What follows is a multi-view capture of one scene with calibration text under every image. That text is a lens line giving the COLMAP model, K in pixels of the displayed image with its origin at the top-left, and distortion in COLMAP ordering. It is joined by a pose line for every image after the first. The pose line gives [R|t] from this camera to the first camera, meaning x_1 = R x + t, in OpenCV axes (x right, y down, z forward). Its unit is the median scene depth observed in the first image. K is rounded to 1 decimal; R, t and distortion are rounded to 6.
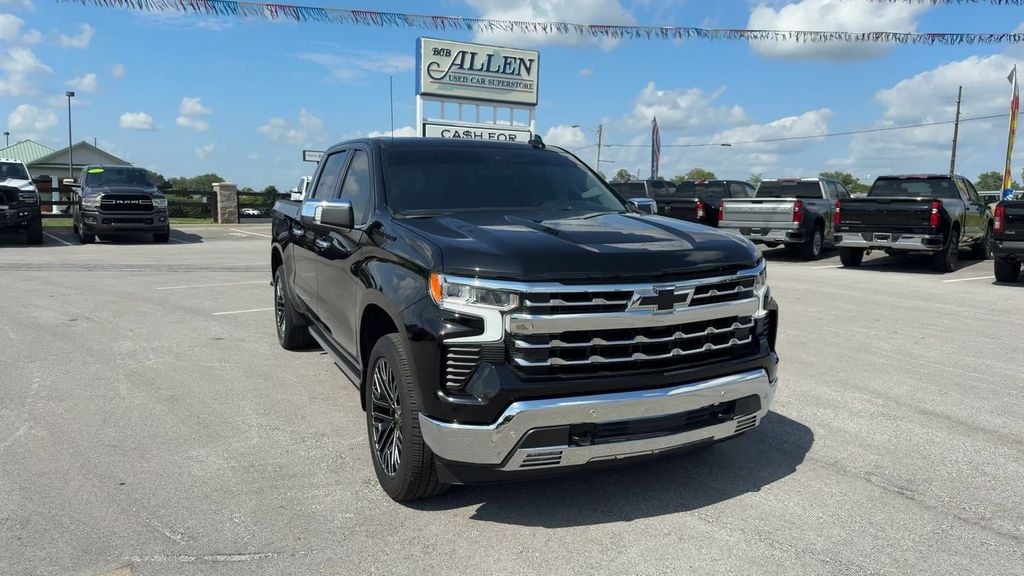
lens RADIAL K [[734.4, 0, 512.0], [0, 734.4, 288.0], [0, 0, 1]] dist [0.007923, -0.002897]
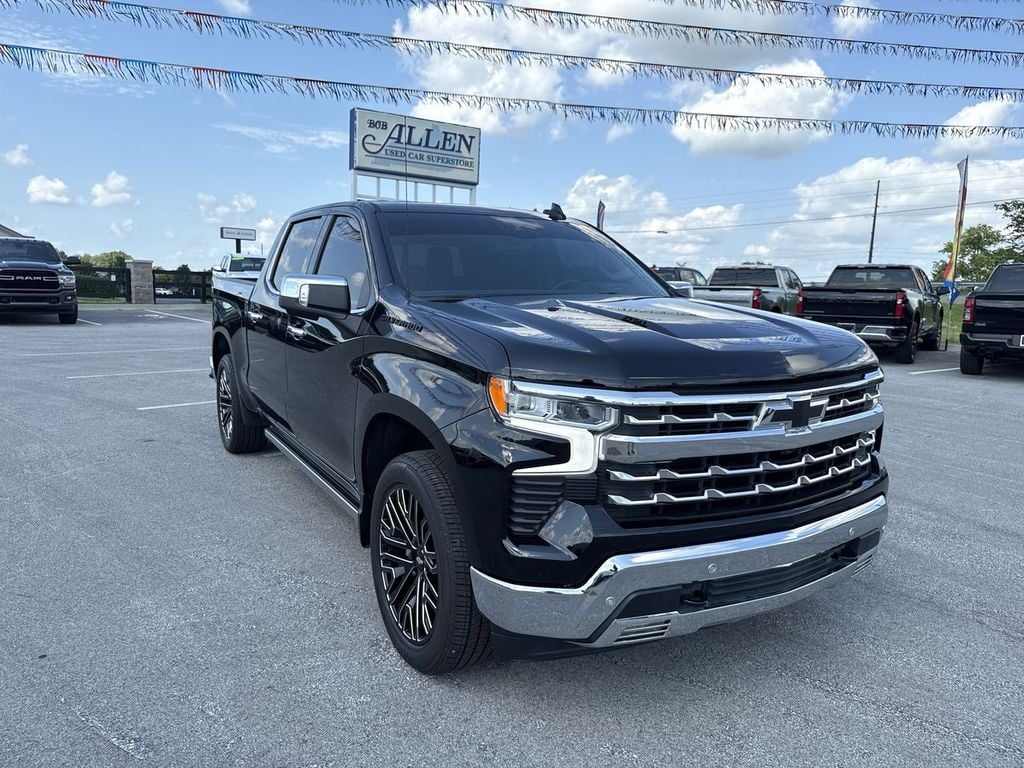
lens RADIAL K [[744.3, 0, 508.5], [0, 744.3, 391.6], [0, 0, 1]] dist [-0.002158, -0.000969]
pose [[0.995592, 0.002900, 0.093741, -0.102905], [-0.005150, 0.999704, 0.023764, -0.015009], [-0.093644, -0.024142, 0.995313, 0.168394]]
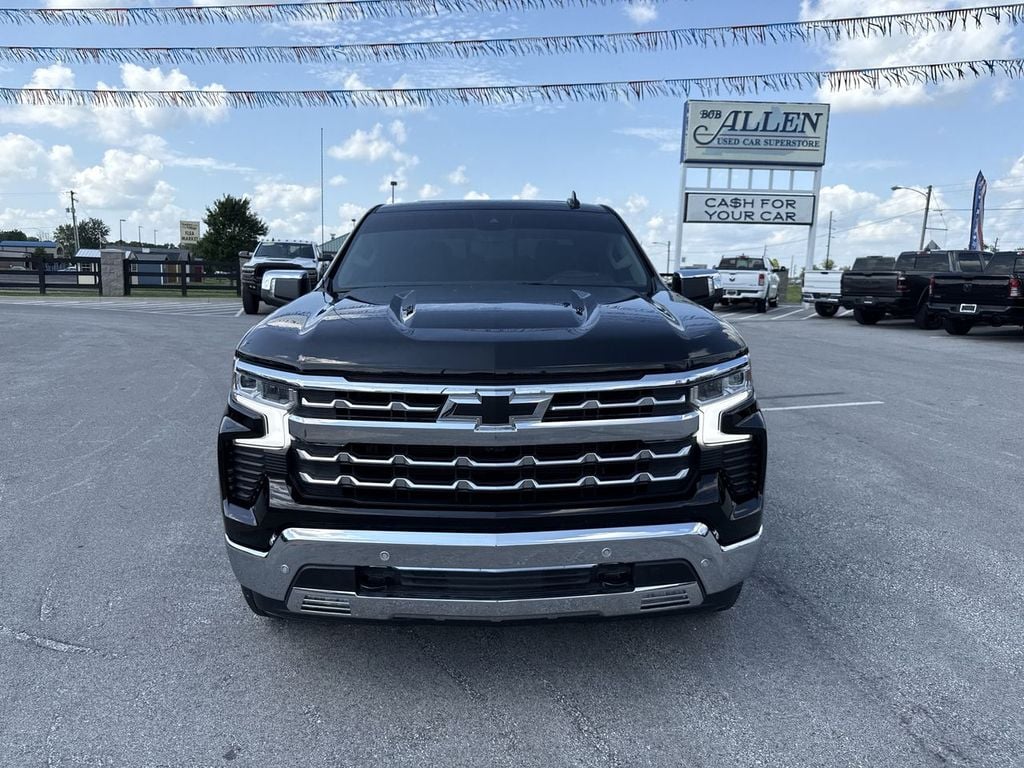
lens RADIAL K [[731.3, 0, 490.4], [0, 731.3, 382.0], [0, 0, 1]] dist [-0.001781, -0.002927]
pose [[0.908702, 0.056431, -0.413613, 0.312261], [-0.045386, 0.998303, 0.036489, -0.022802], [0.414970, -0.014385, 0.909721, 0.231946]]
